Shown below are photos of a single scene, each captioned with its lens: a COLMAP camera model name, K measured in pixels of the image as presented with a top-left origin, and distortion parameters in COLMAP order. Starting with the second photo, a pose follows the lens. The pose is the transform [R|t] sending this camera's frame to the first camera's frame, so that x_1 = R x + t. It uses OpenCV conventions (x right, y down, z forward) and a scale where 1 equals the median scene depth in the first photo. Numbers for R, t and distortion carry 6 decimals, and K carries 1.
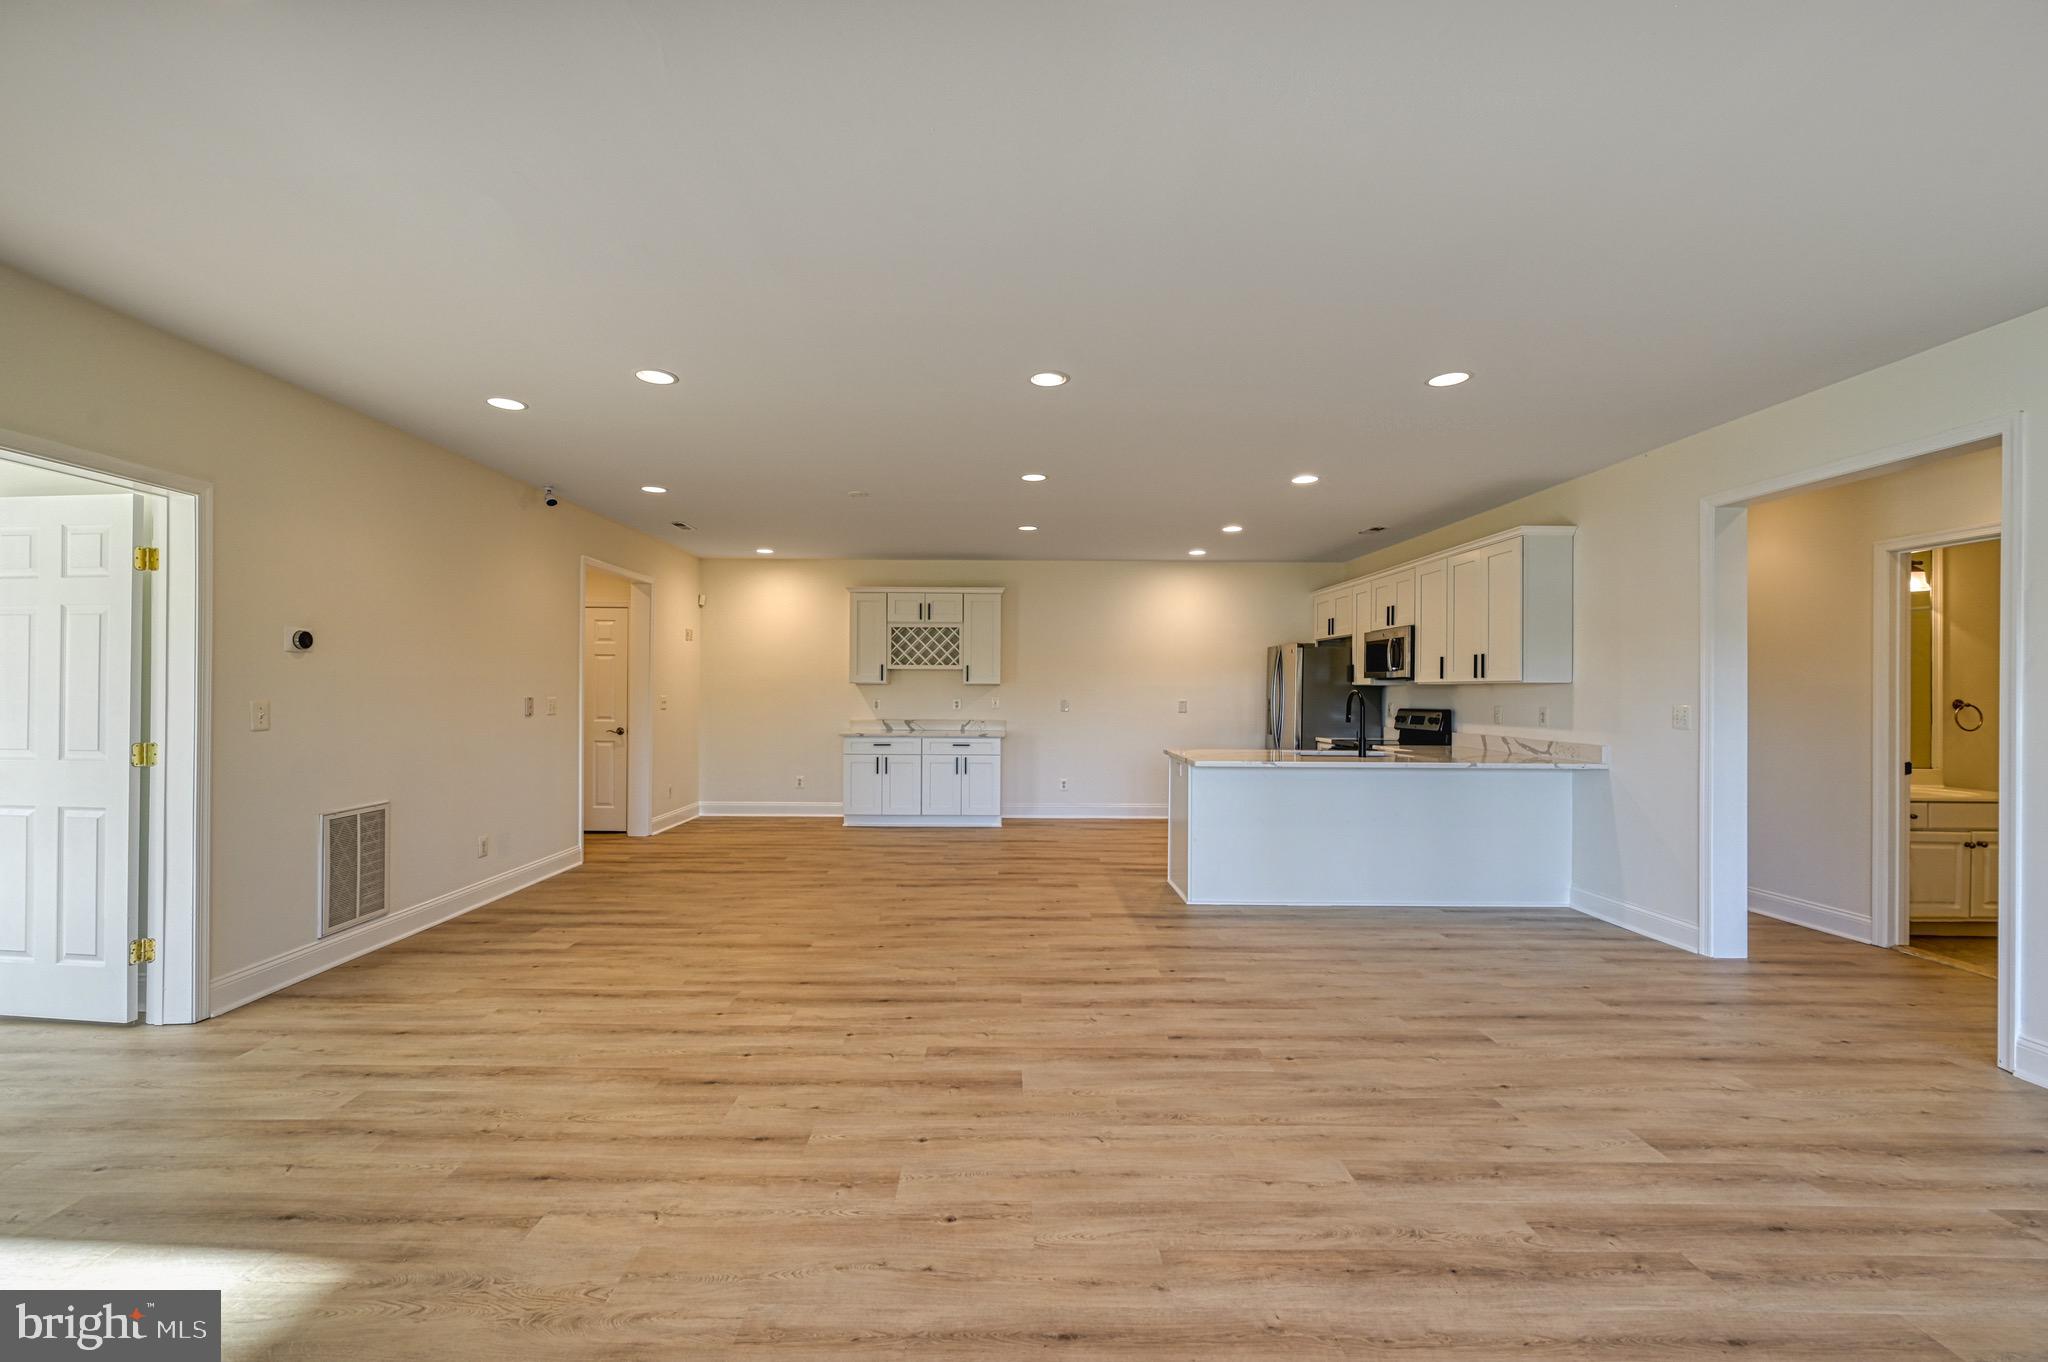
lens RADIAL K [[809.0, 0, 993.9], [0, 809.0, 689.7], [0, 0, 1]] dist [-0.001446, 0.000223]
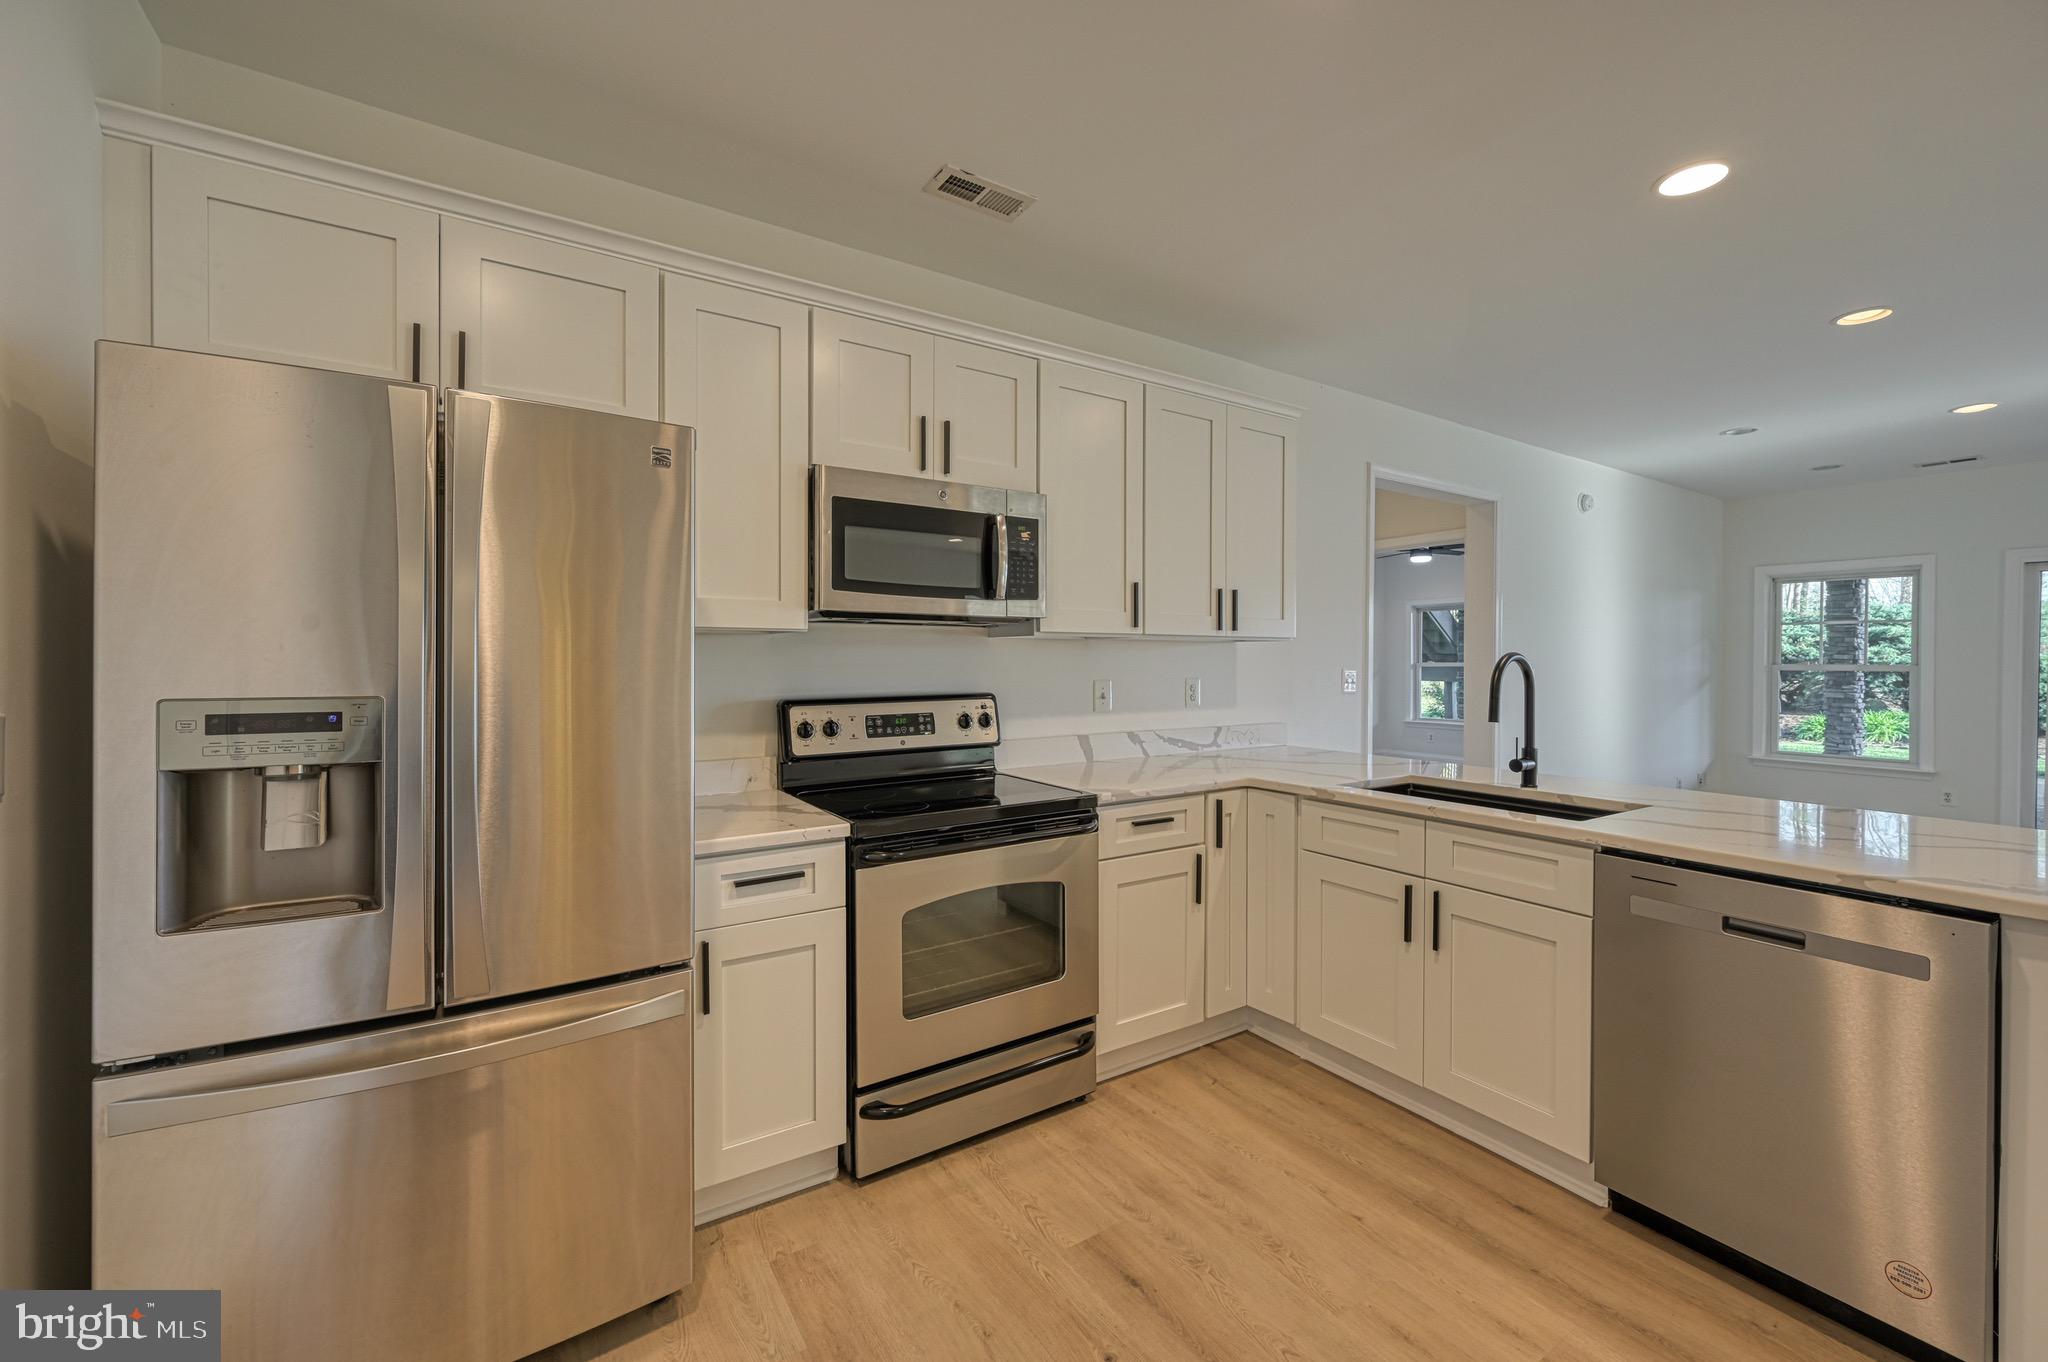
lens RADIAL K [[809.0, 0, 1011.9], [0, 809.0, 658.2], [0, 0, 1]] dist [-0.001446, 0.000223]
pose [[-0.545940, -0.006808, 0.837797, 0.172100], [-0.007279, 0.999968, 0.003383, 0.003853], [-0.837793, -0.004251, -0.545972, 1.245692]]
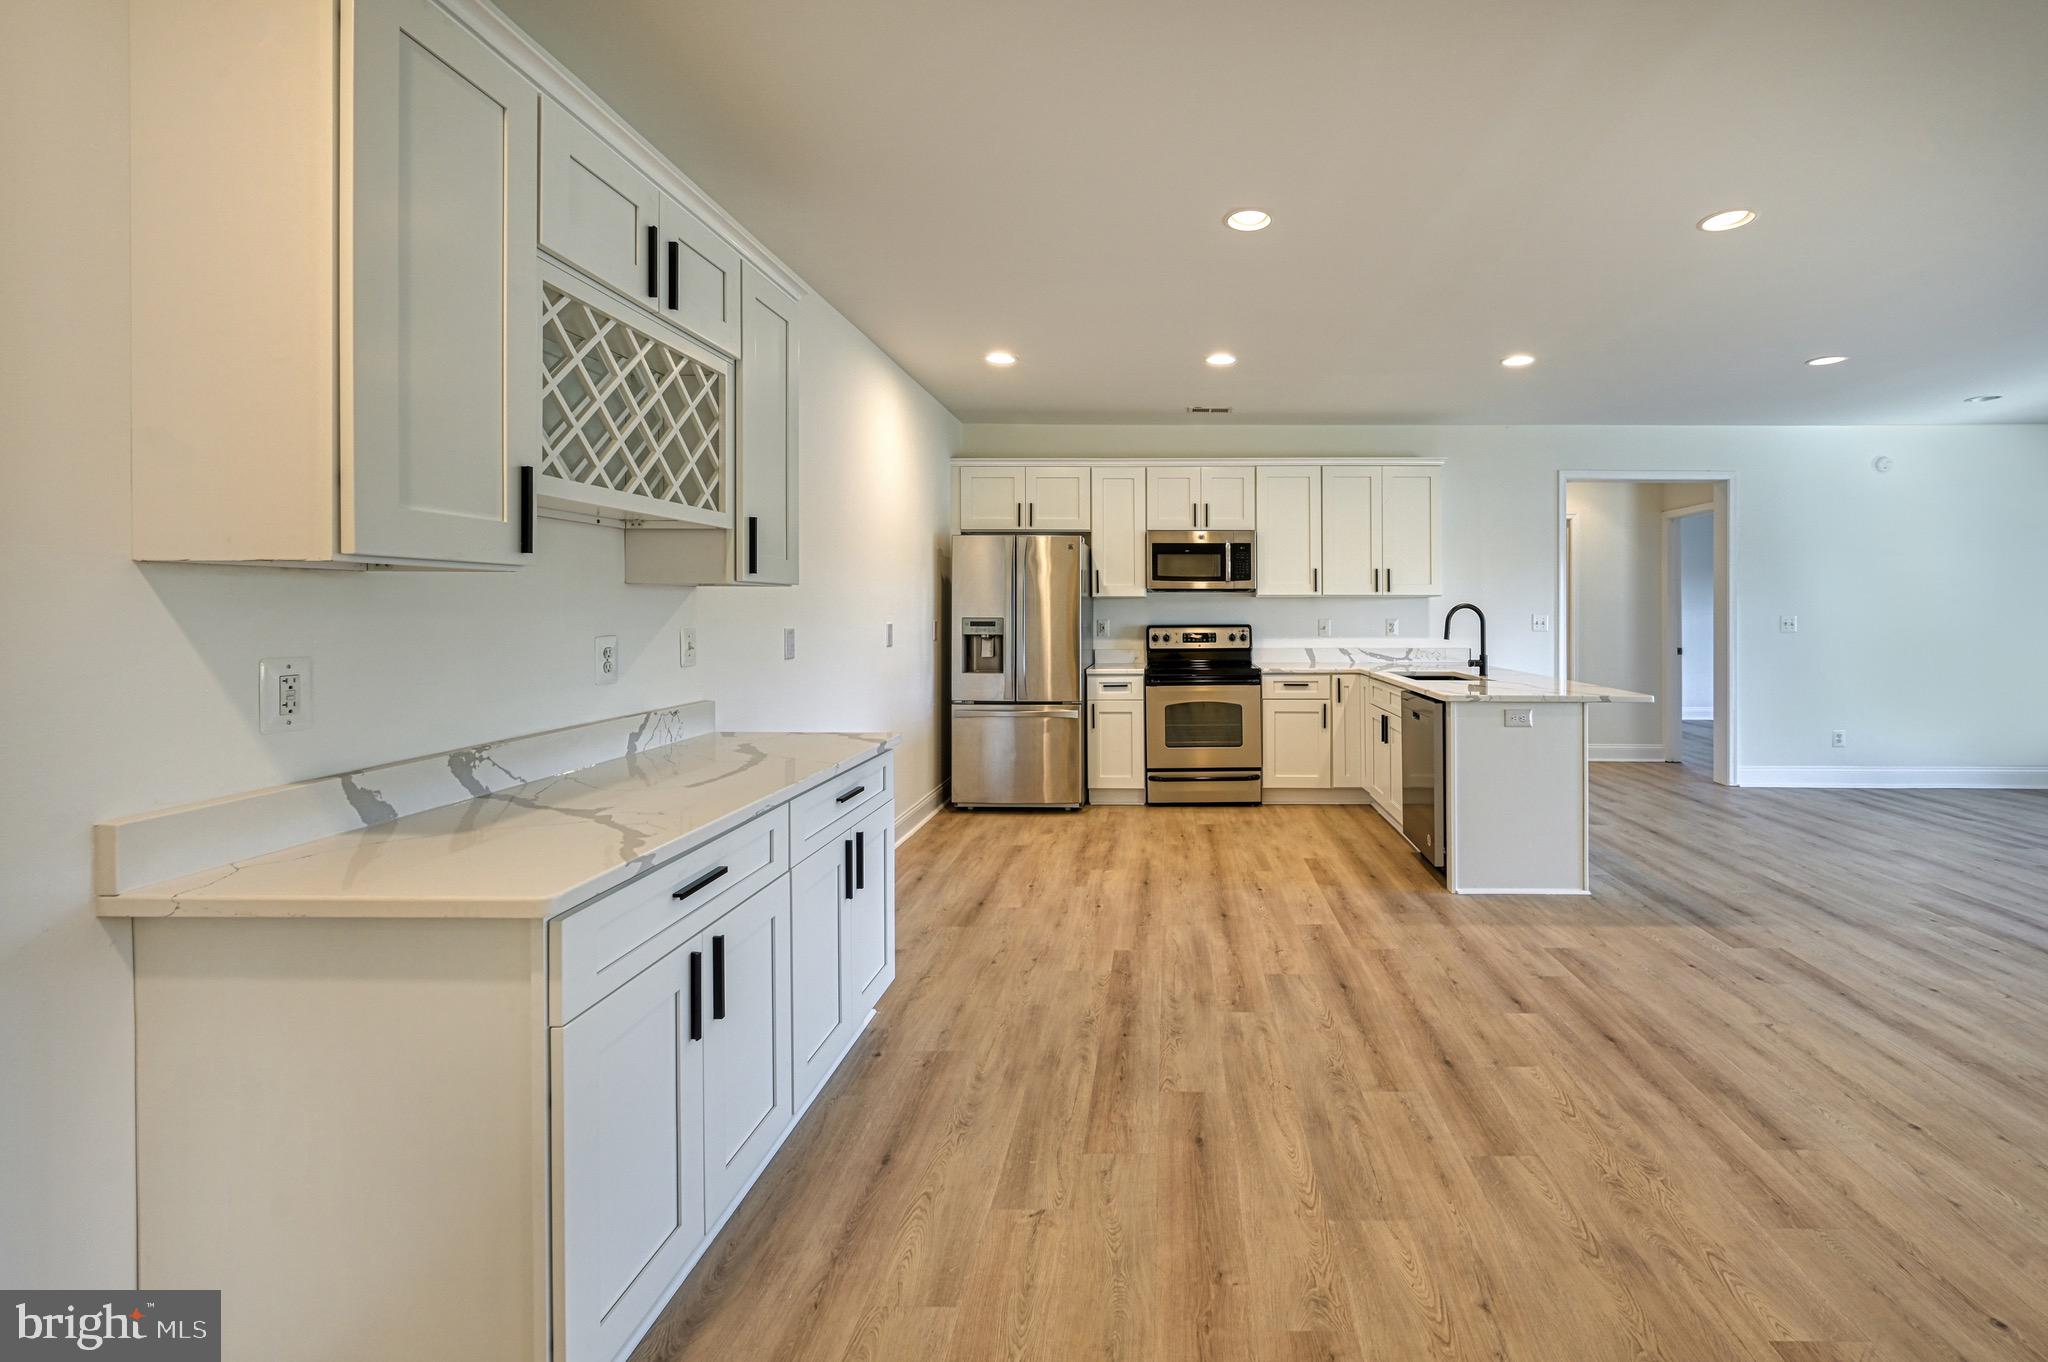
lens RADIAL K [[860.1, 0, 1158.2], [0, 860.1, 606.5], [0, 0, 1]] dist [0.002914, -0.000476]
pose [[-0.000654, -0.004586, 0.999989, -0.434402], [-0.002402, 0.999987, 0.004585, -0.000103], [-0.999997, -0.002399, -0.000665, 1.111734]]
